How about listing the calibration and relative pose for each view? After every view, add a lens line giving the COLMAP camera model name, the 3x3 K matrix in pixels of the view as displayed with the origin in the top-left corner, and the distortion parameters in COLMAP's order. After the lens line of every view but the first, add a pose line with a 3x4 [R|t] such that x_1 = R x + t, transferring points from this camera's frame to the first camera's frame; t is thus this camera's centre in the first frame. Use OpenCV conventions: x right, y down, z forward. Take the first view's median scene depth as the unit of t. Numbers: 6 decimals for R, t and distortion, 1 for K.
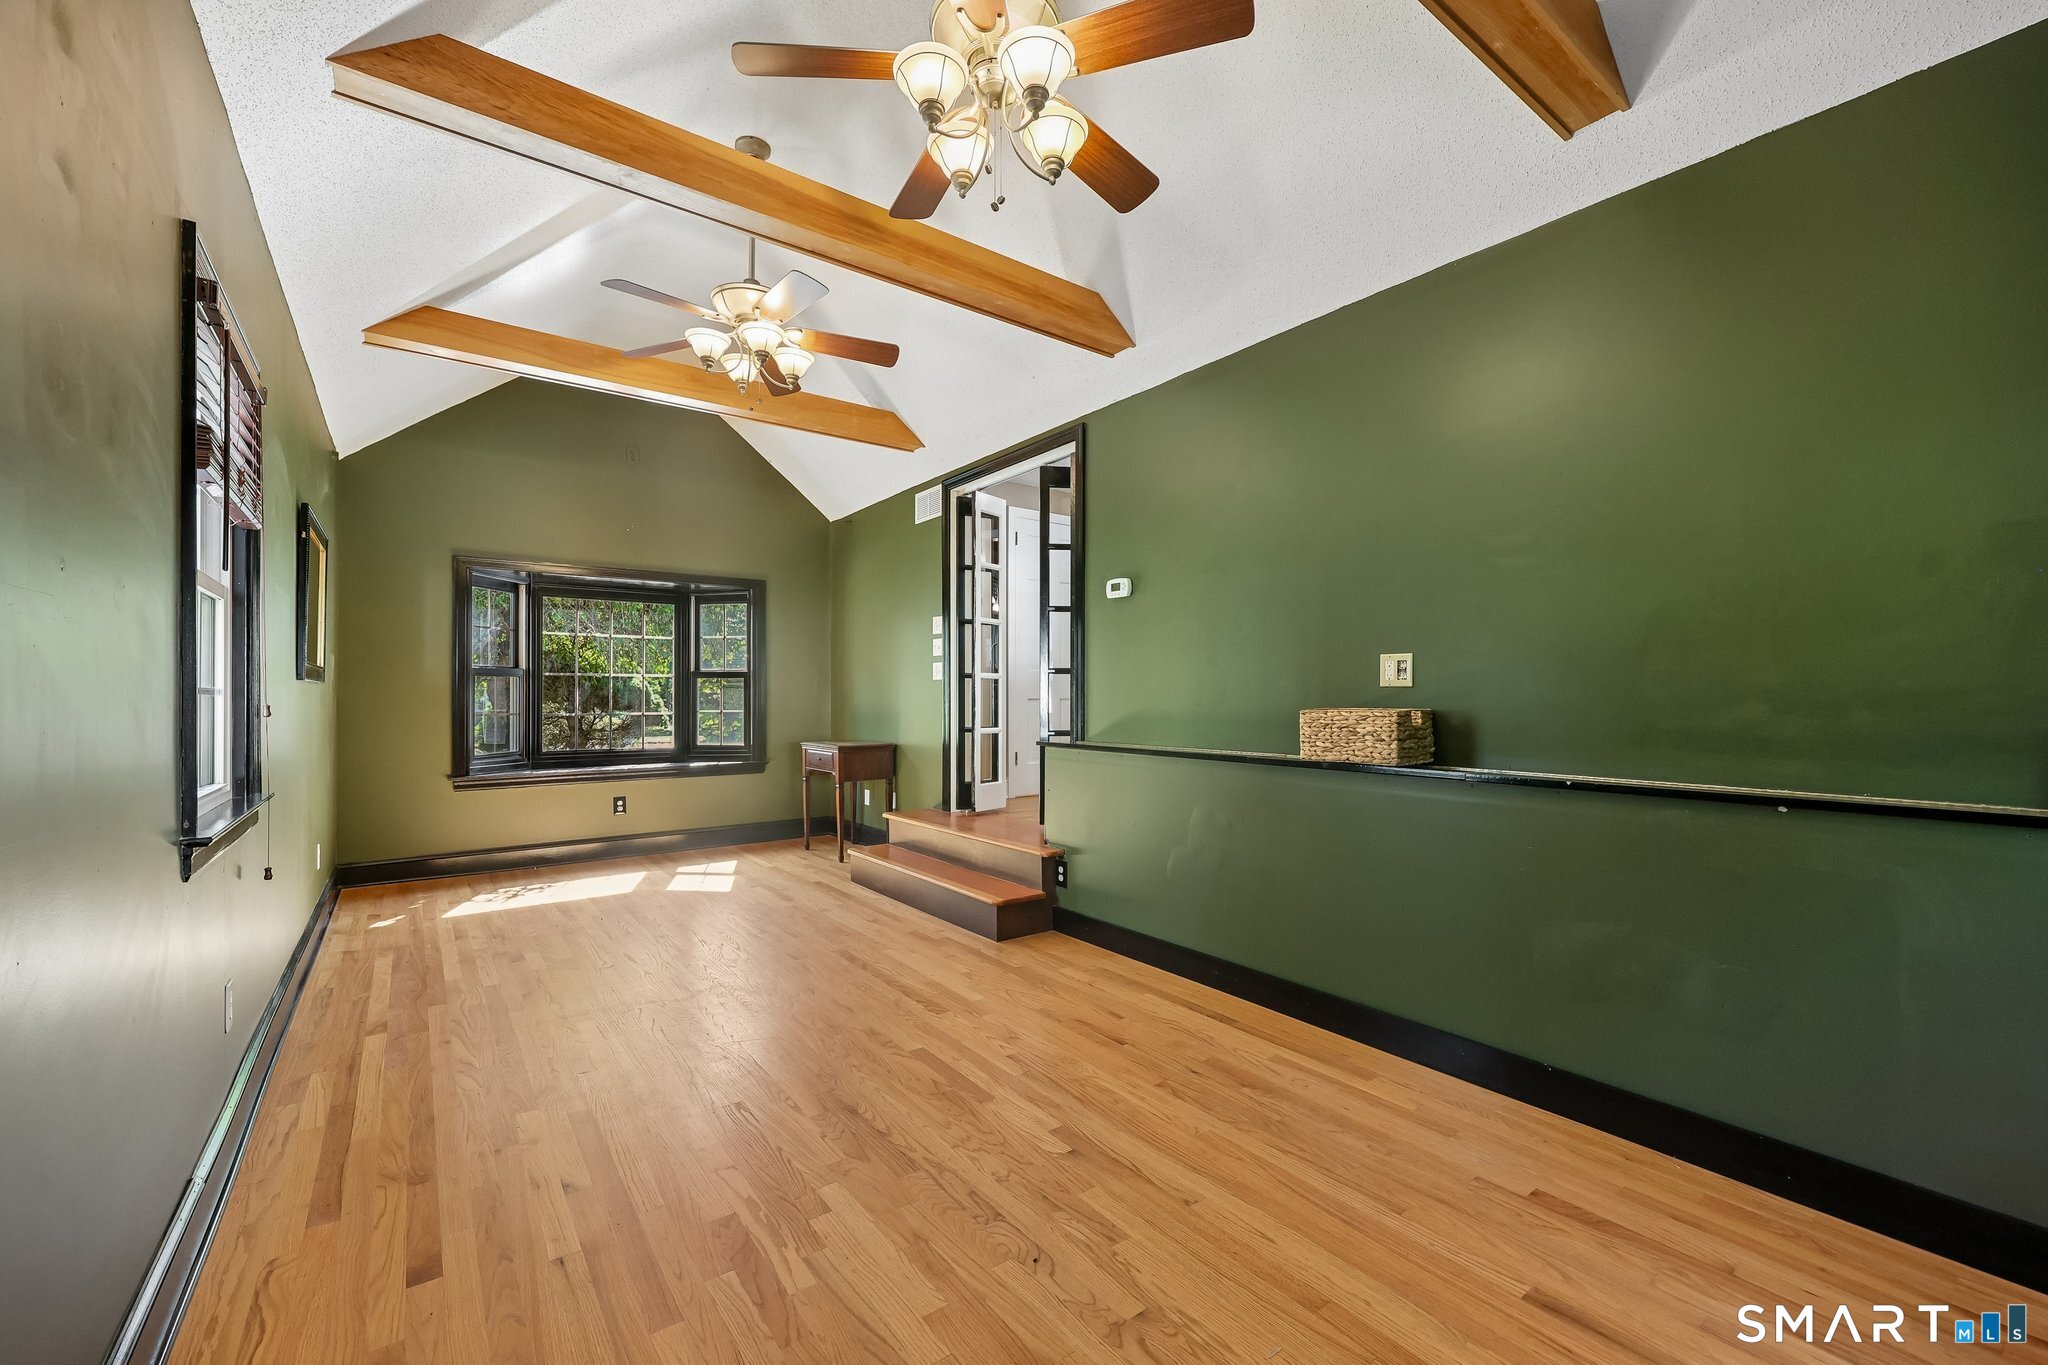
lens RADIAL K [[838.8, 0, 1020.1], [0, 838.8, 685.3], [0, 0, 1]] dist [0.001575, 0.000404]
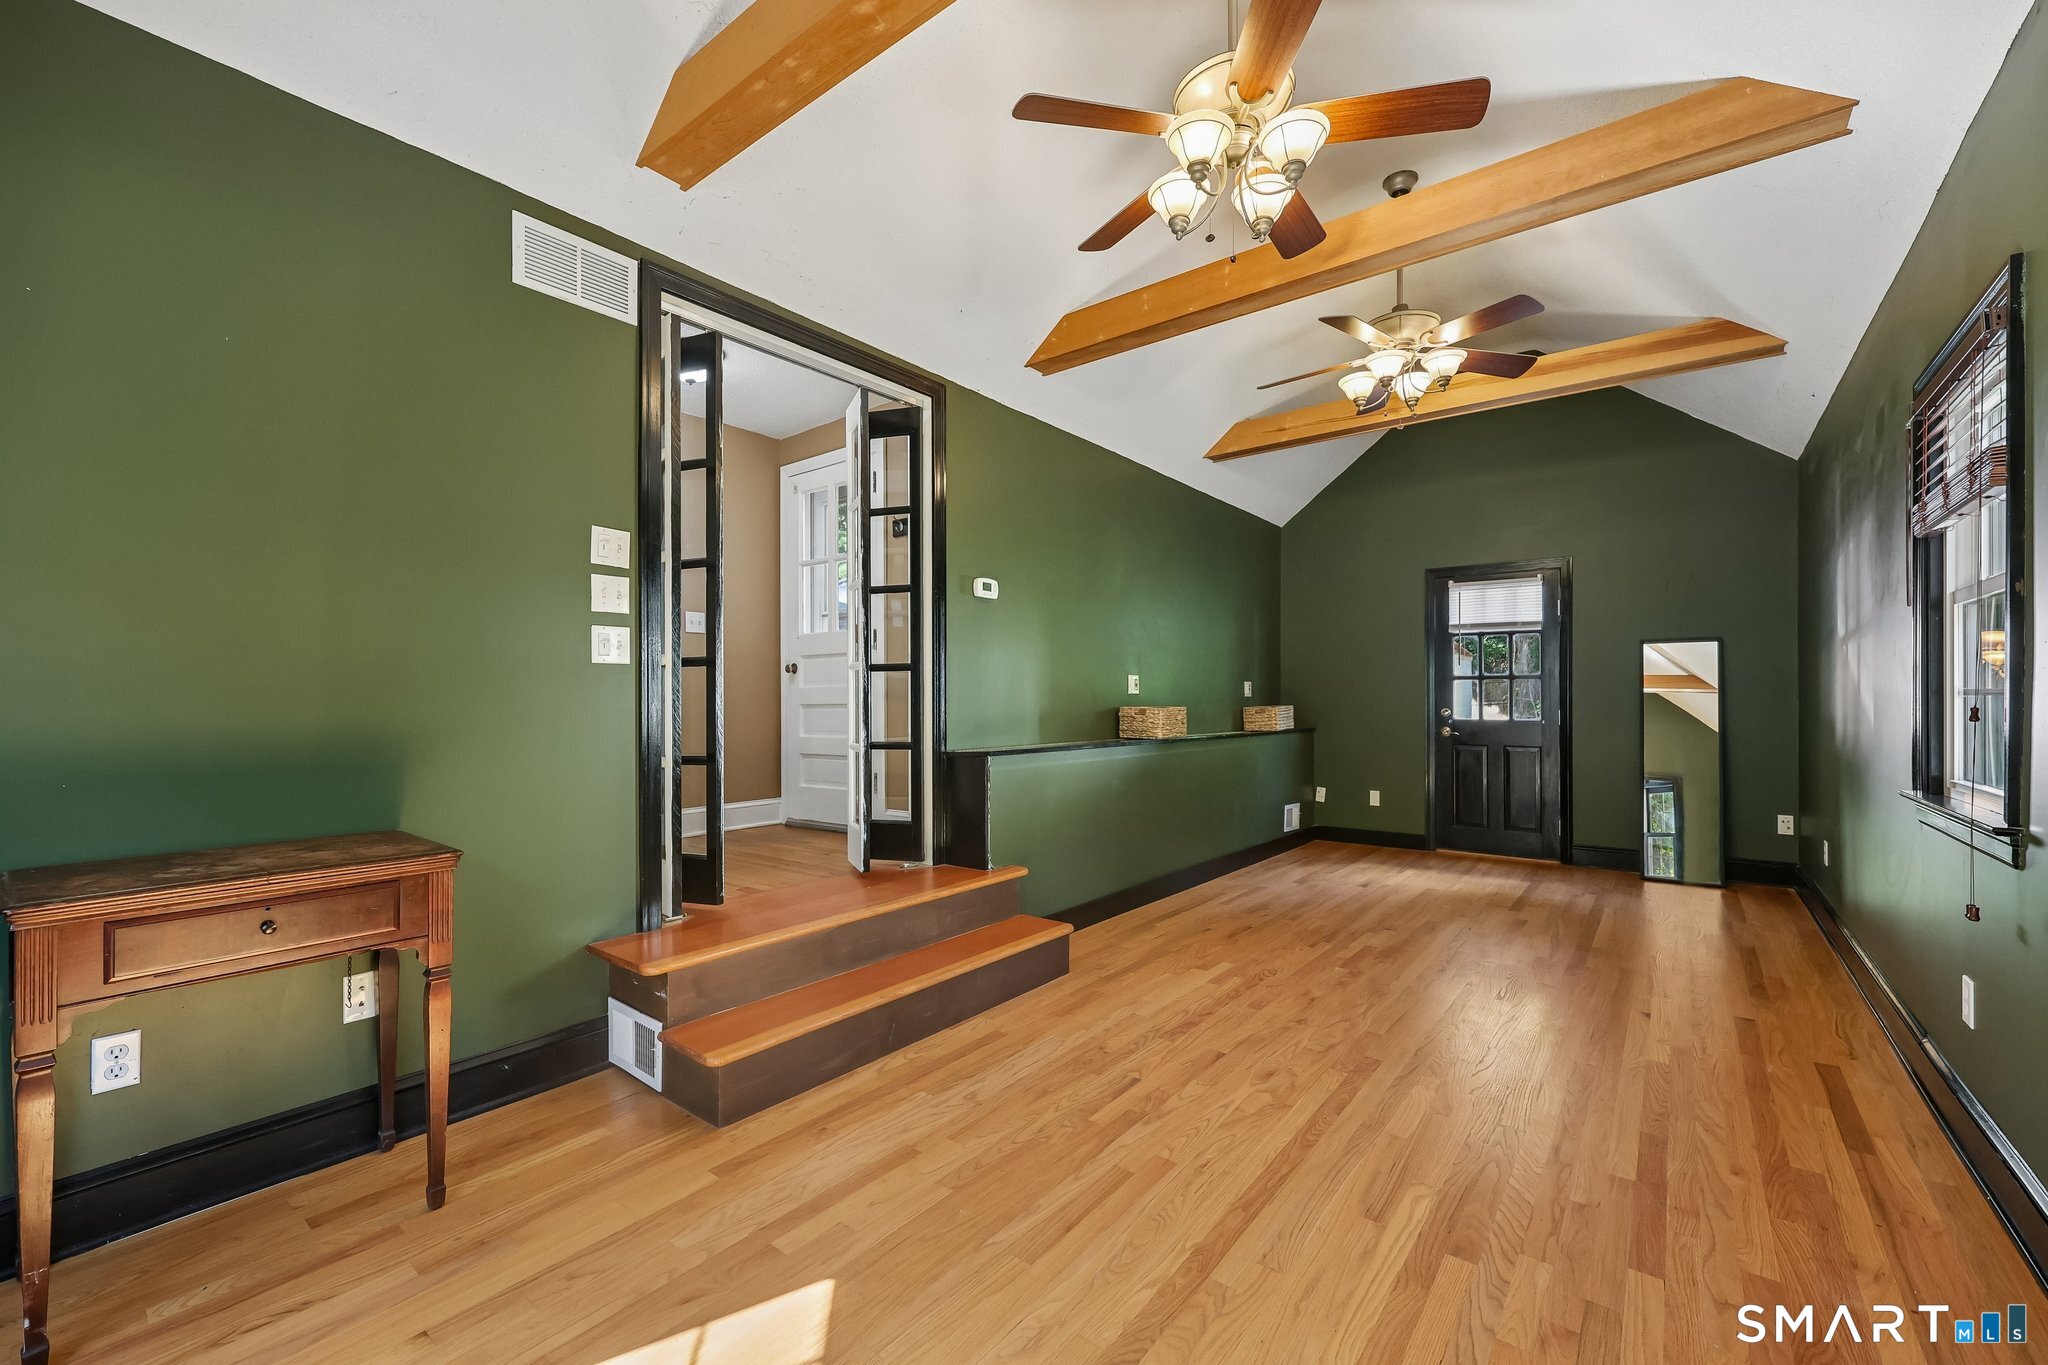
lens RADIAL K [[838.8, 0, 1016.2], [0, 838.8, 698.5], [0, 0, 1]] dist [0.001575, 0.000404]
pose [[-0.268560, 0.004722, 0.963251, -0.961935], [-0.011365, 0.999903, -0.008070, 0.022315], [-0.963196, -0.013115, -0.268480, 1.422789]]
